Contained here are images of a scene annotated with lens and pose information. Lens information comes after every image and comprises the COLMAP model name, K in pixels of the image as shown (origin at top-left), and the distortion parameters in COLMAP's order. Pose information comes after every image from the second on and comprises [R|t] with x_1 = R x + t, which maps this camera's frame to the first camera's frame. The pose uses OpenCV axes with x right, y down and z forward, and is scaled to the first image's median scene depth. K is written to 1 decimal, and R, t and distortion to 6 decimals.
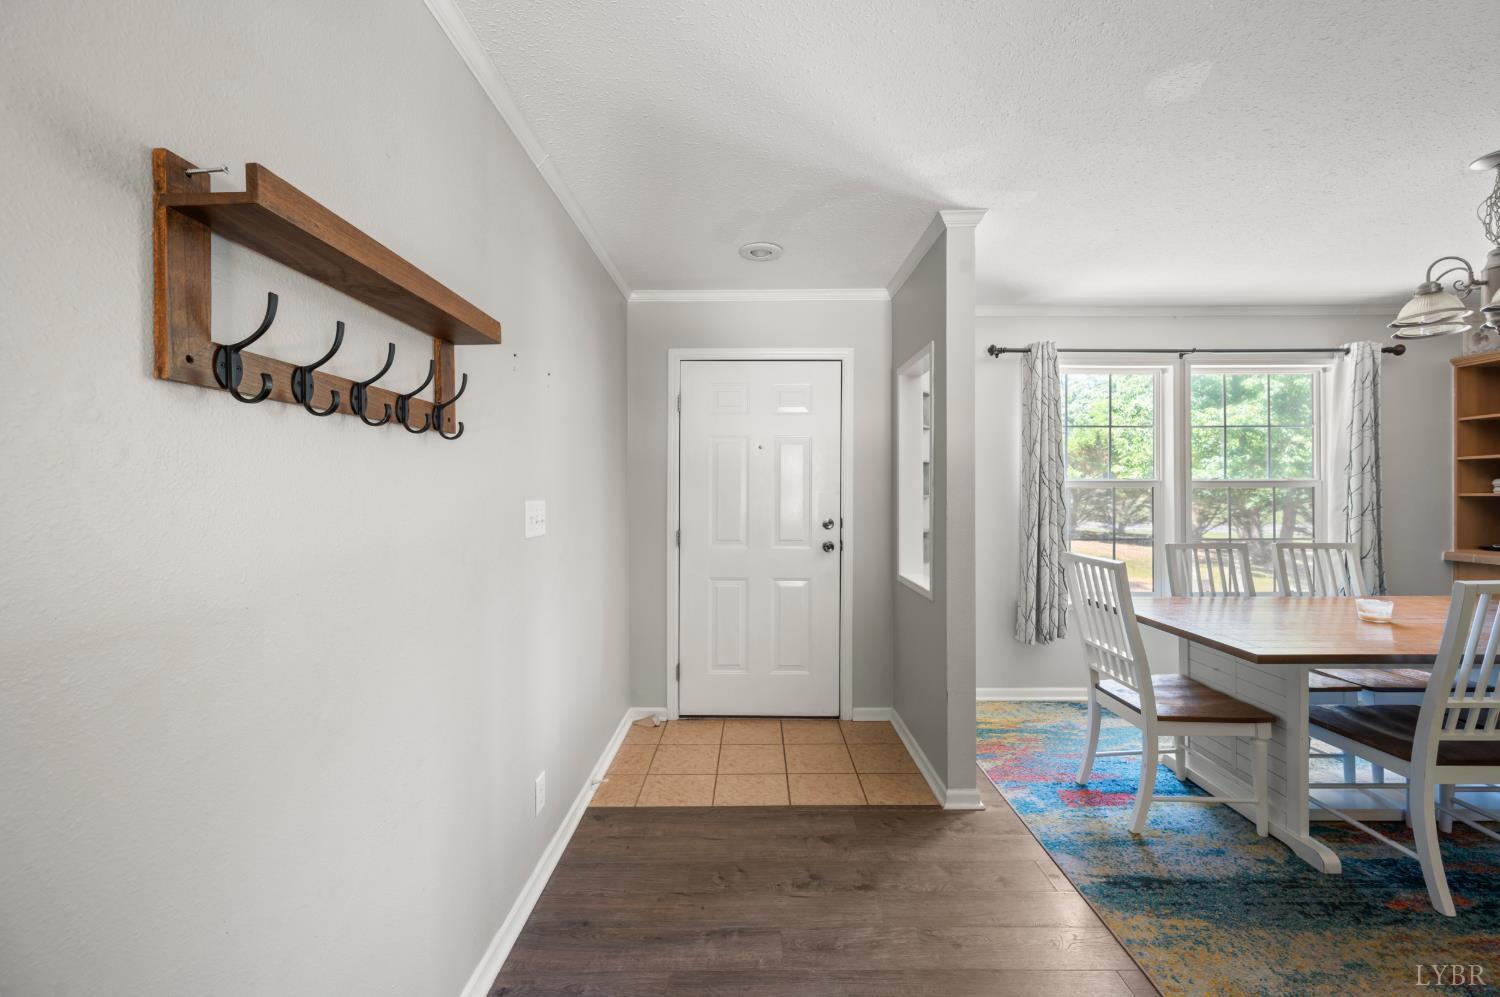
lens RADIAL K [[592.4, 0, 746.9], [0, 592.4, 491.2], [0, 0, 1]] dist [-0.002578, 0.000687]
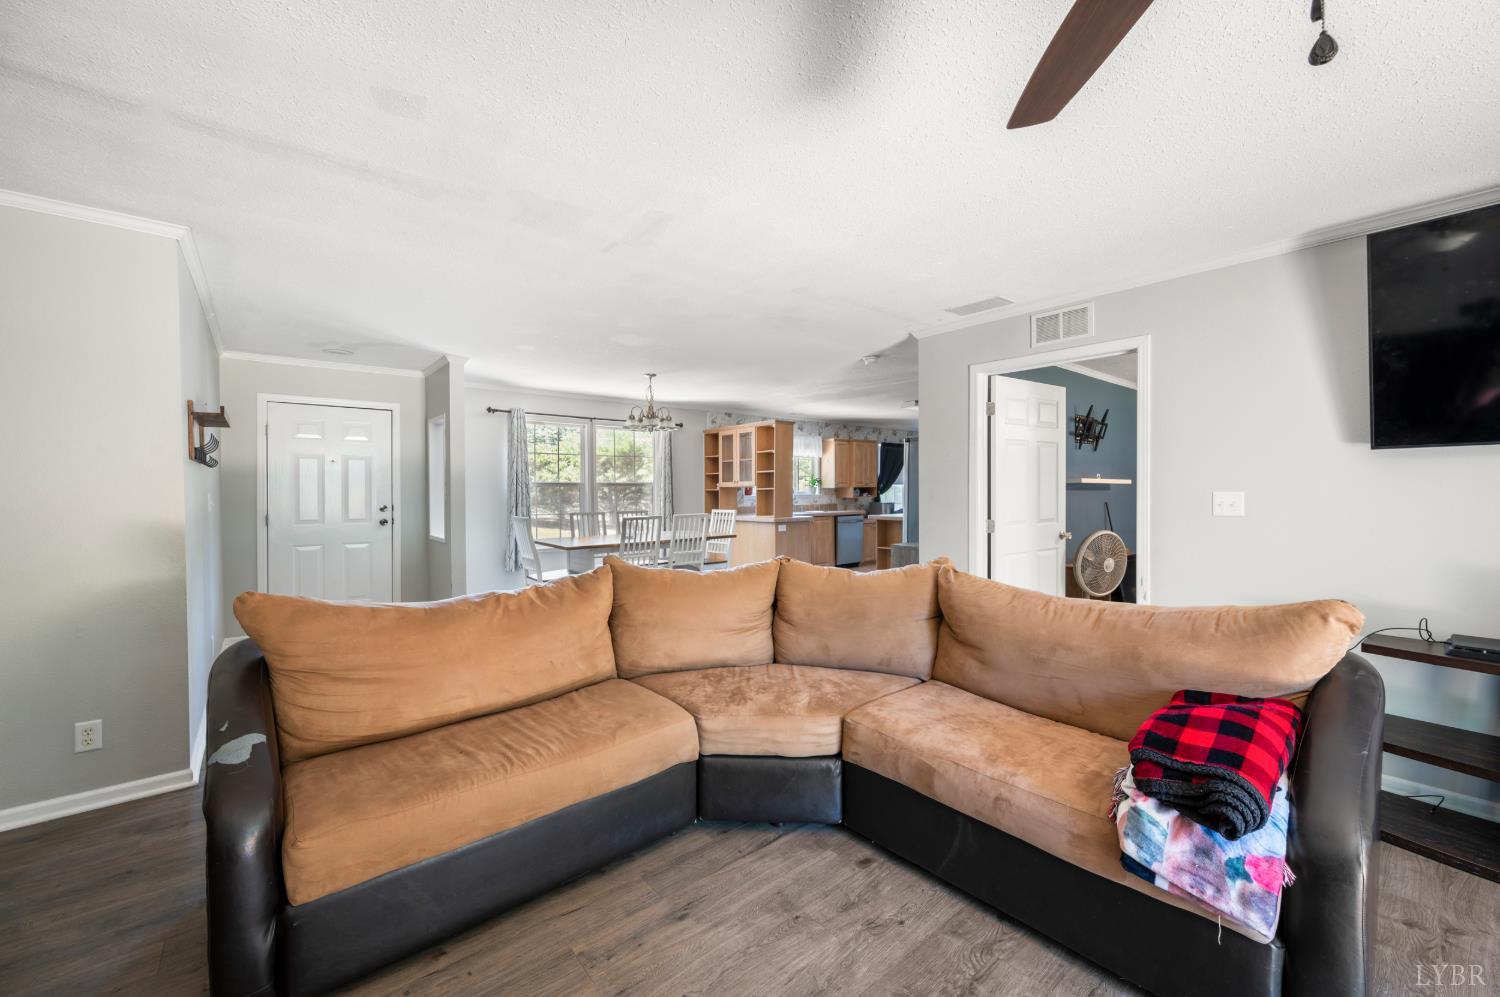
lens RADIAL K [[592.4, 0, 755.5], [0, 592.4, 496.5], [0, 0, 1]] dist [-0.002578, 0.000687]
pose [[0.760620, -0.009725, 0.649124, -0.145138], [0.004154, 0.999940, 0.010113, 0.008626], [-0.649184, -0.004995, 0.760615, -0.933335]]
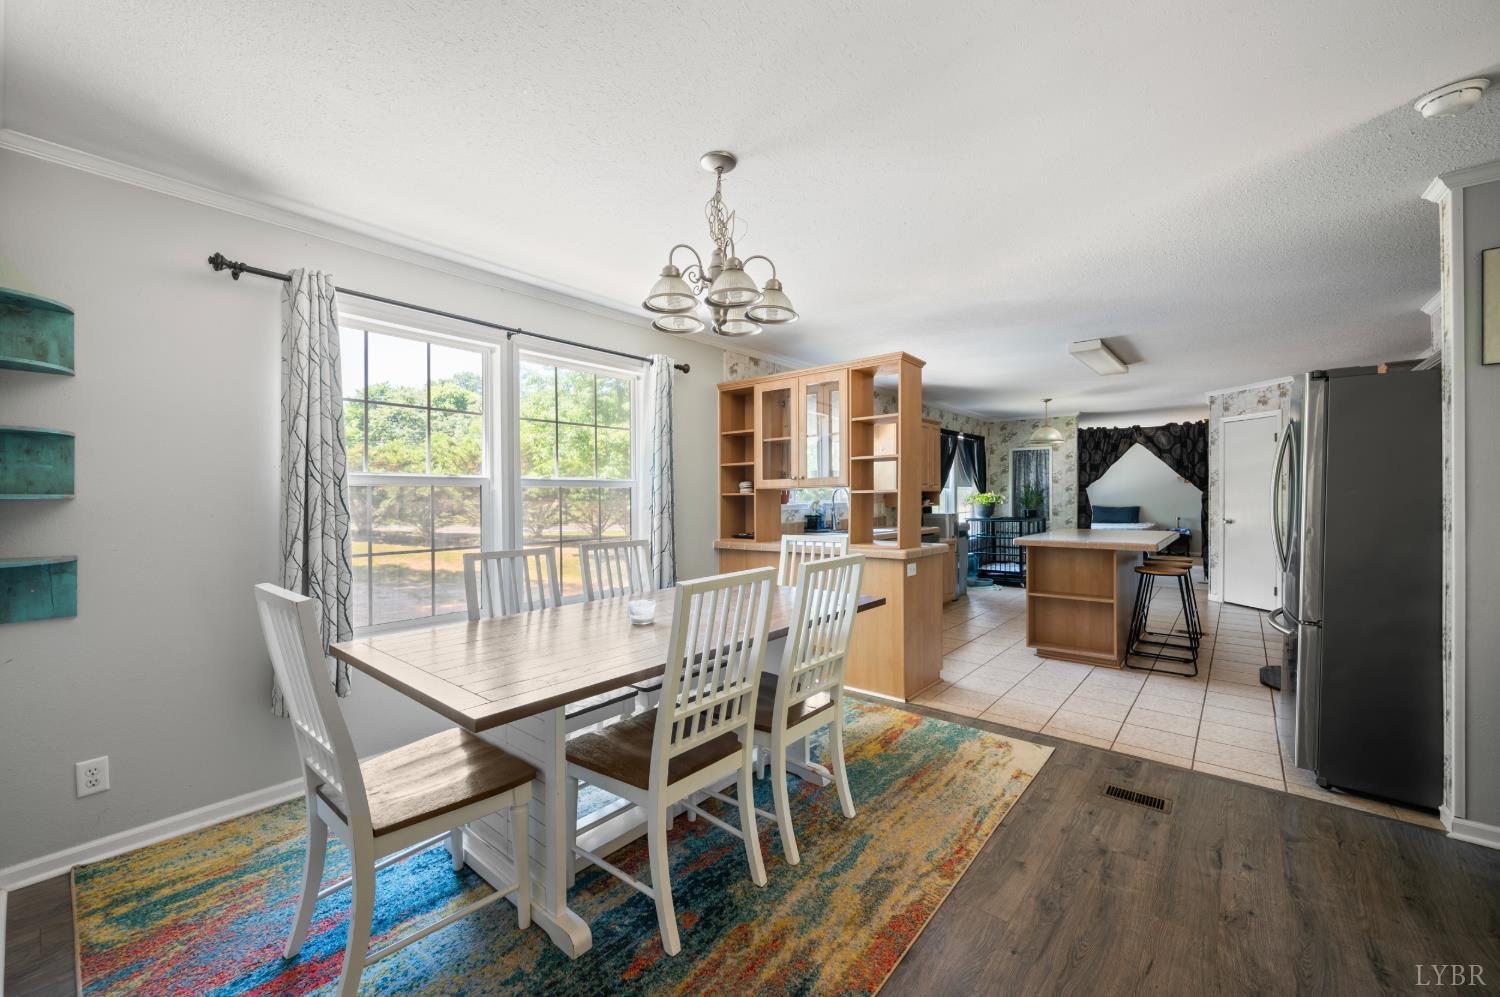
lens RADIAL K [[592.4, 0, 754.1], [0, 592.4, 500.0], [0, 0, 1]] dist [-0.002578, 0.000687]
pose [[0.627984, -0.005630, 0.778206, 0.300710], [0.003286, 0.999984, 0.004583, 0.012183], [-0.778220, -0.000321, 0.627992, 0.180685]]
